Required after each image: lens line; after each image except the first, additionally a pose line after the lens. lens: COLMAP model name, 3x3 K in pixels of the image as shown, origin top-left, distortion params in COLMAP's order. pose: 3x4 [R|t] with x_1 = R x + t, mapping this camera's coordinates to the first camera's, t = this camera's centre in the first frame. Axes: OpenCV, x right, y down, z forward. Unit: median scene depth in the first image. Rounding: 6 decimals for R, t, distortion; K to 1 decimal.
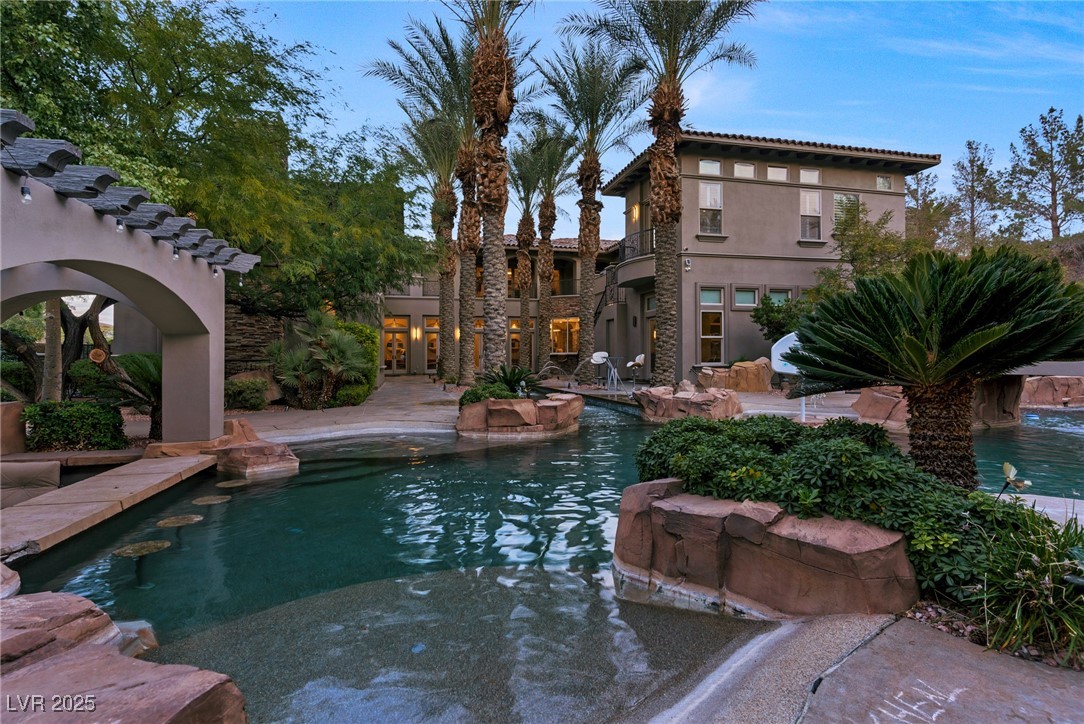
lens RADIAL K [[530.1, 0, 542.0], [0, 530.1, 362.0], [0, 0, 1]] dist [-0.002768, -0.000092]
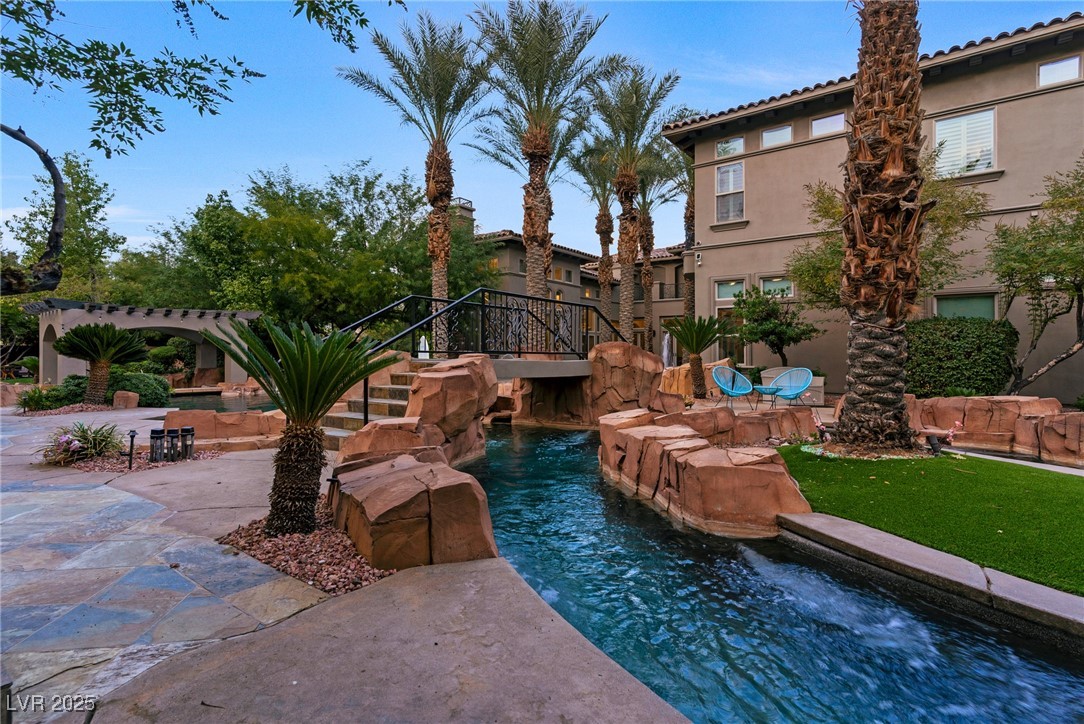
lens RADIAL K [[530.1, 0, 542.0], [0, 530.1, 362.0], [0, 0, 1]] dist [-0.002768, -0.000092]
pose [[0.618569, 0.025774, -0.785307, 0.981882], [-0.018414, 0.999663, 0.018305, -0.013844], [0.785514, 0.003138, 0.618835, 0.221741]]
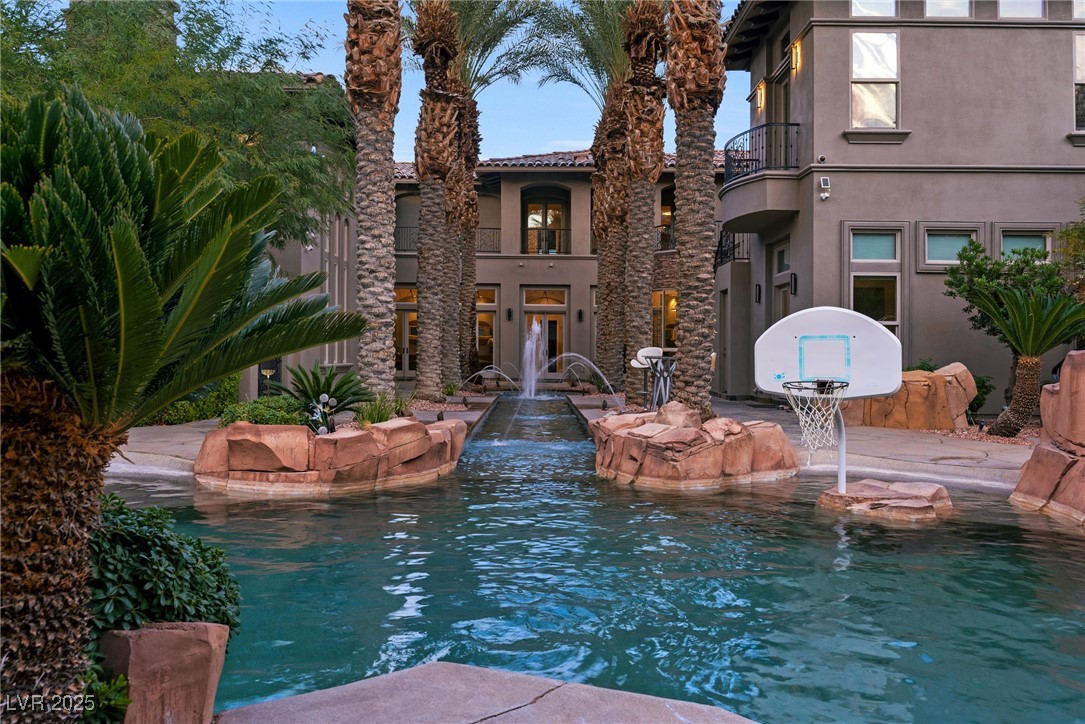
lens RADIAL K [[869.5, 0, 542.5], [0, 869.5, 362.0], [0, 0, 1]] dist [0.017380, -0.004291]
pose [[0.970062, 0.022141, -0.241844, 0.247216], [-0.022059, 0.999752, 0.003048, -0.003794], [0.241852, 0.002378, 0.970310, 0.082188]]
